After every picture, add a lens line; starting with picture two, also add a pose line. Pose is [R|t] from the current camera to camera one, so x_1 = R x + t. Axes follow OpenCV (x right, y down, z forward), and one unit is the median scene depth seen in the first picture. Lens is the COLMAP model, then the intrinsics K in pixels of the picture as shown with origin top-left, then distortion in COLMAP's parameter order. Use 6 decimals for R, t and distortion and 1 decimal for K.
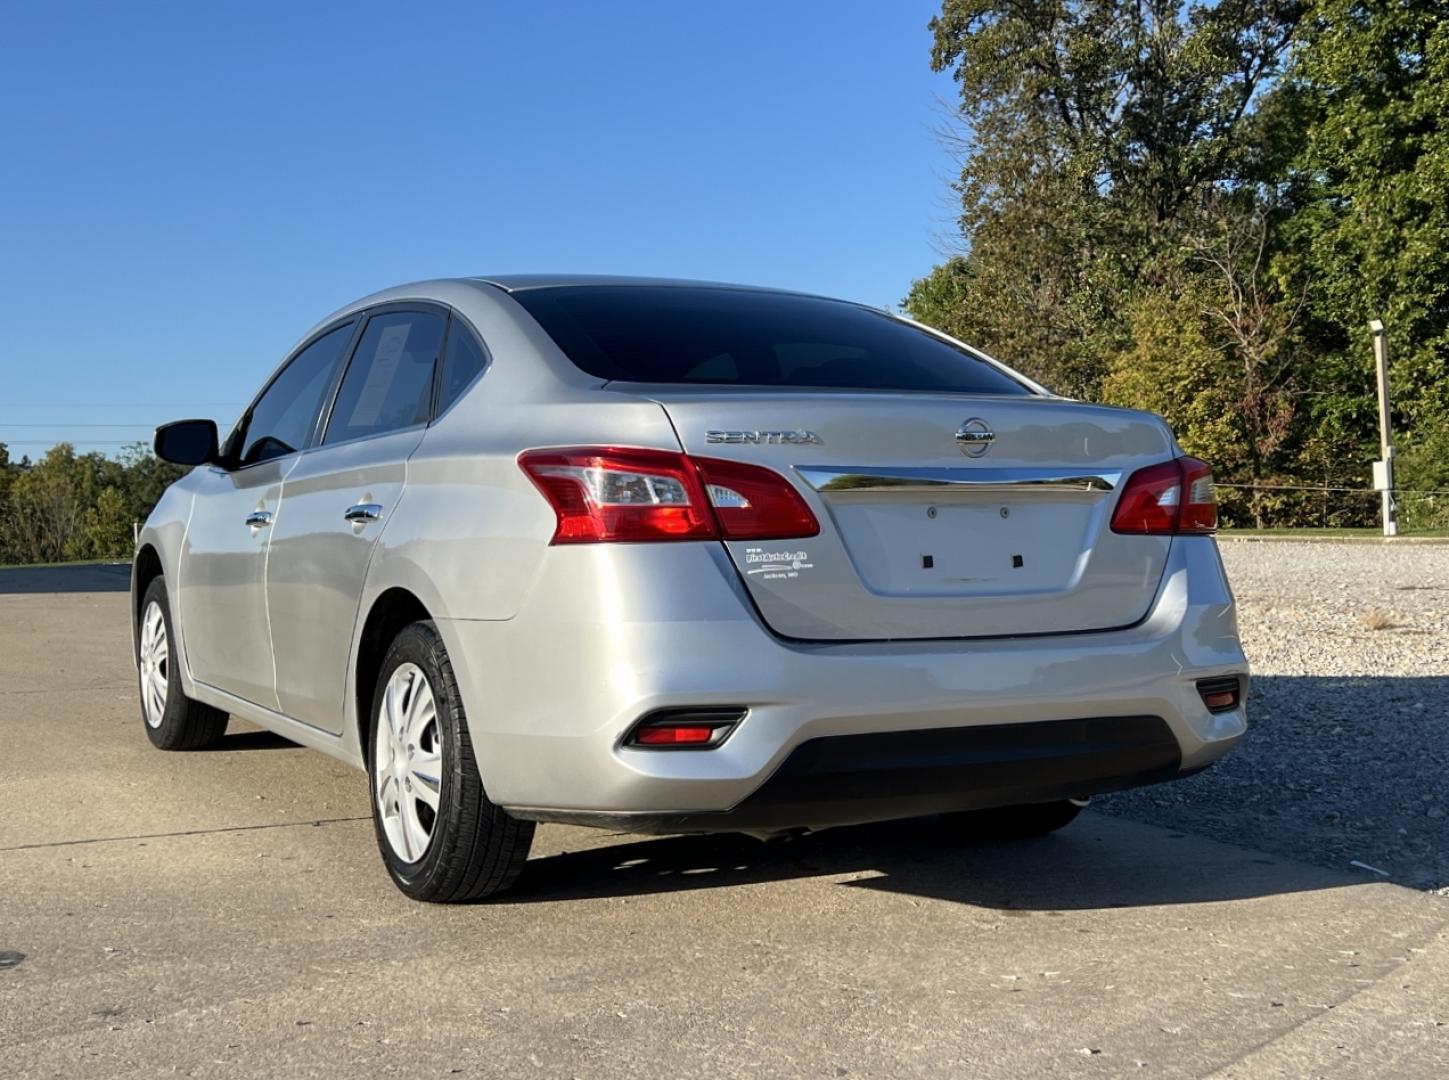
lens RADIAL K [[1990.3, 0, 779.5], [0, 1990.3, 554.1], [0, 0, 1]] dist [0.067808, 0.000000]
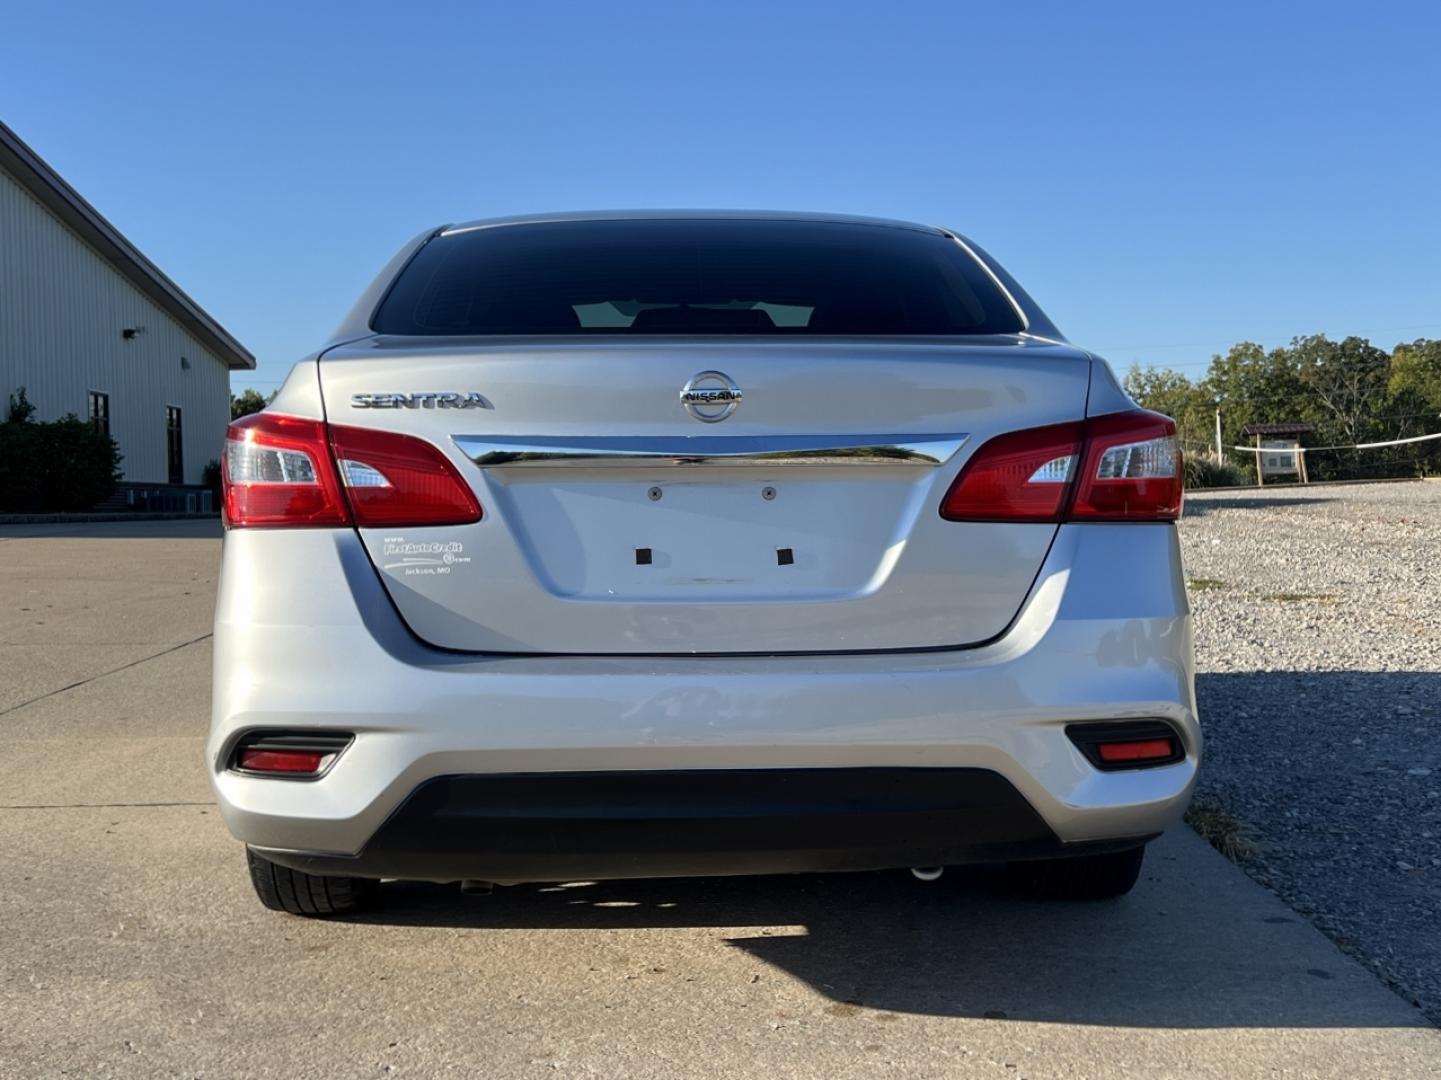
lens RADIAL K [[1979.3, 0, 764.7], [0, 1979.3, 540.7], [0, 0, 1]] dist [0.067808, 0.000000]
pose [[0.896534, 0.015997, -0.442686, 0.233079], [-0.010411, 0.999833, 0.015046, -0.007313], [0.442853, -0.008881, 0.896550, 0.162453]]
